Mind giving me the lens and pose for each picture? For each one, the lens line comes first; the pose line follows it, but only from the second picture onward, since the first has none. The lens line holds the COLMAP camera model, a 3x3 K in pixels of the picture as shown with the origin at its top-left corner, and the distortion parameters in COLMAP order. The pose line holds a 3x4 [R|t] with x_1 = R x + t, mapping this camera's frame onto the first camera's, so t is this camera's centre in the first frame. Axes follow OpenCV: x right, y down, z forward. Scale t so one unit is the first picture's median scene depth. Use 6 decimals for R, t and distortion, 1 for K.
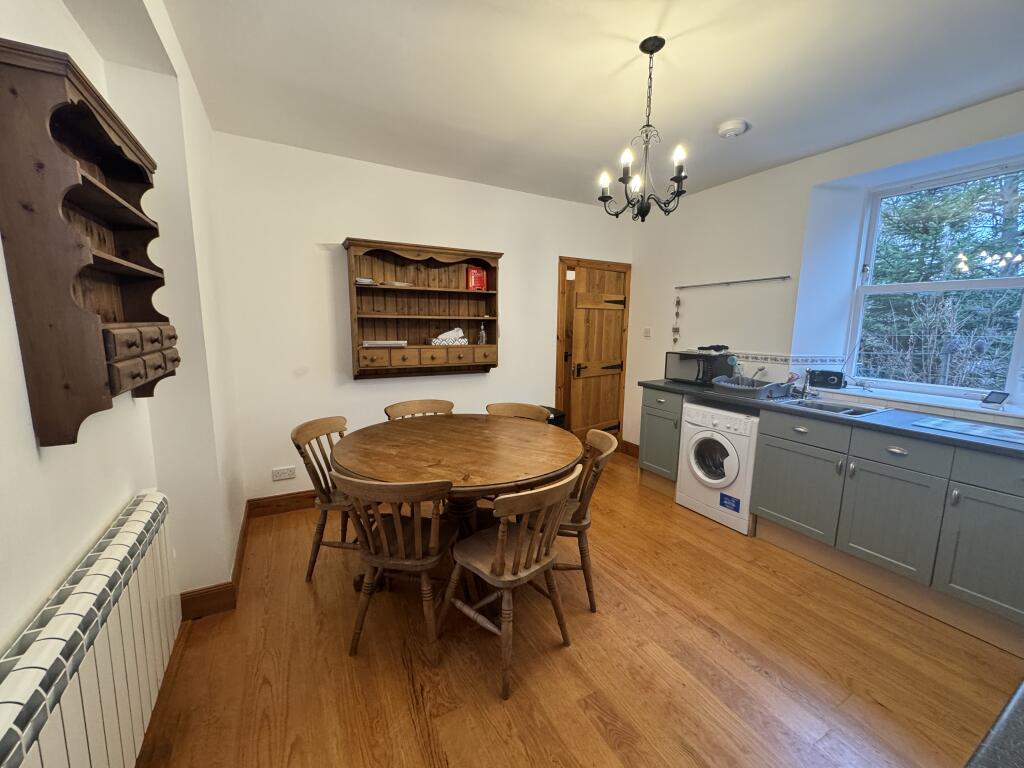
lens RADIAL K [[410.0, 0, 510.4], [0, 410.0, 383.9], [0, 0, 1]] dist [-0.000913, 0.000147]
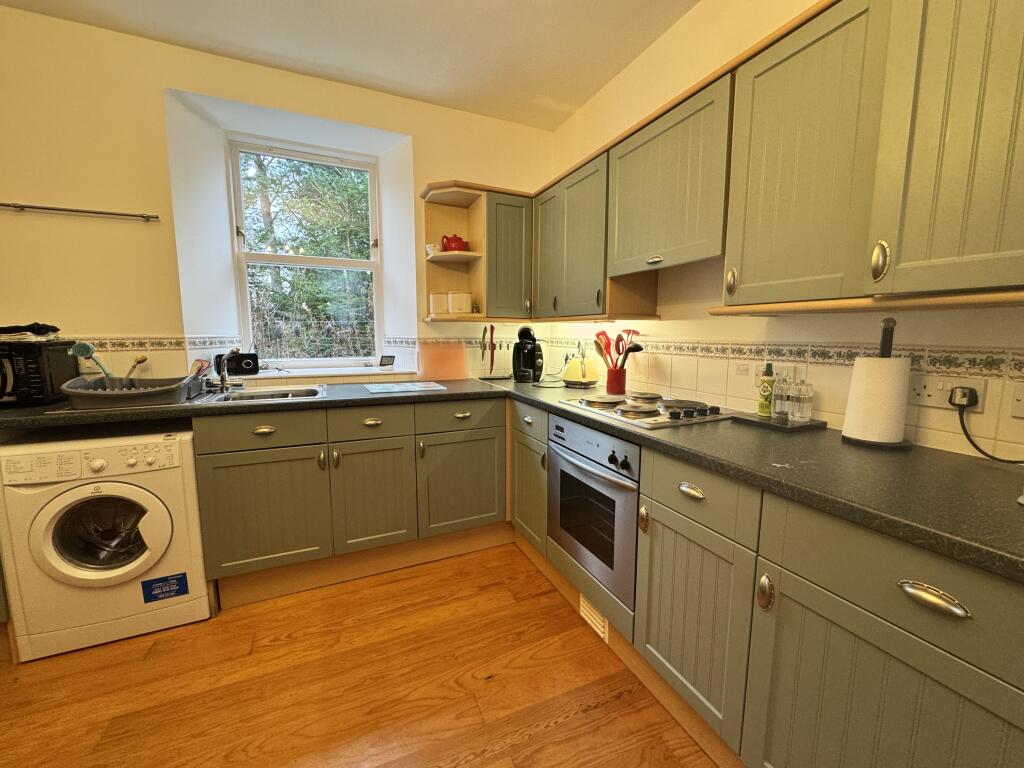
lens RADIAL K [[410.0, 0, 510.4], [0, 410.0, 383.9], [0, 0, 1]] dist [-0.000913, 0.000147]
pose [[0.078916, -0.133492, 0.987903, 0.038082], [0.148457, 0.981517, 0.120770, 0.007890], [-0.985765, 0.137130, 0.097275, 0.430836]]
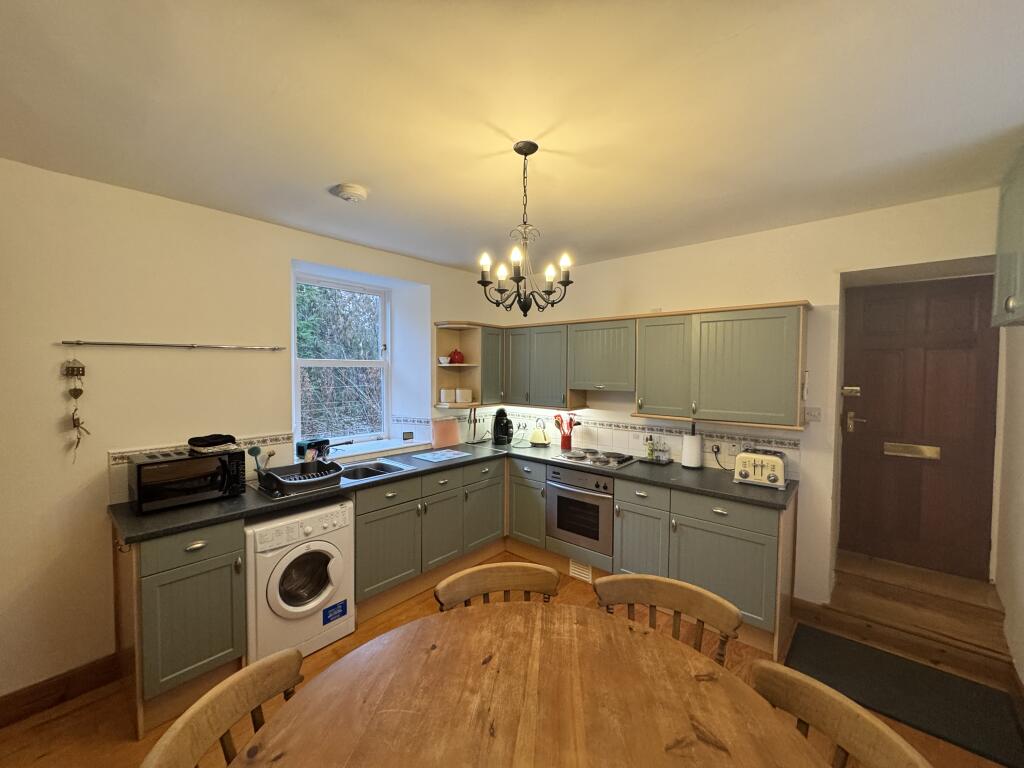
lens RADIAL K [[410.0, 0, 510.4], [0, 410.0, 383.9], [0, 0, 1]] dist [-0.000913, 0.000147]
pose [[-0.349782, -0.045002, 0.935749, -0.372543], [0.131717, 0.986561, 0.096682, -0.215520], [-0.927525, 0.157071, -0.339154, 0.898955]]
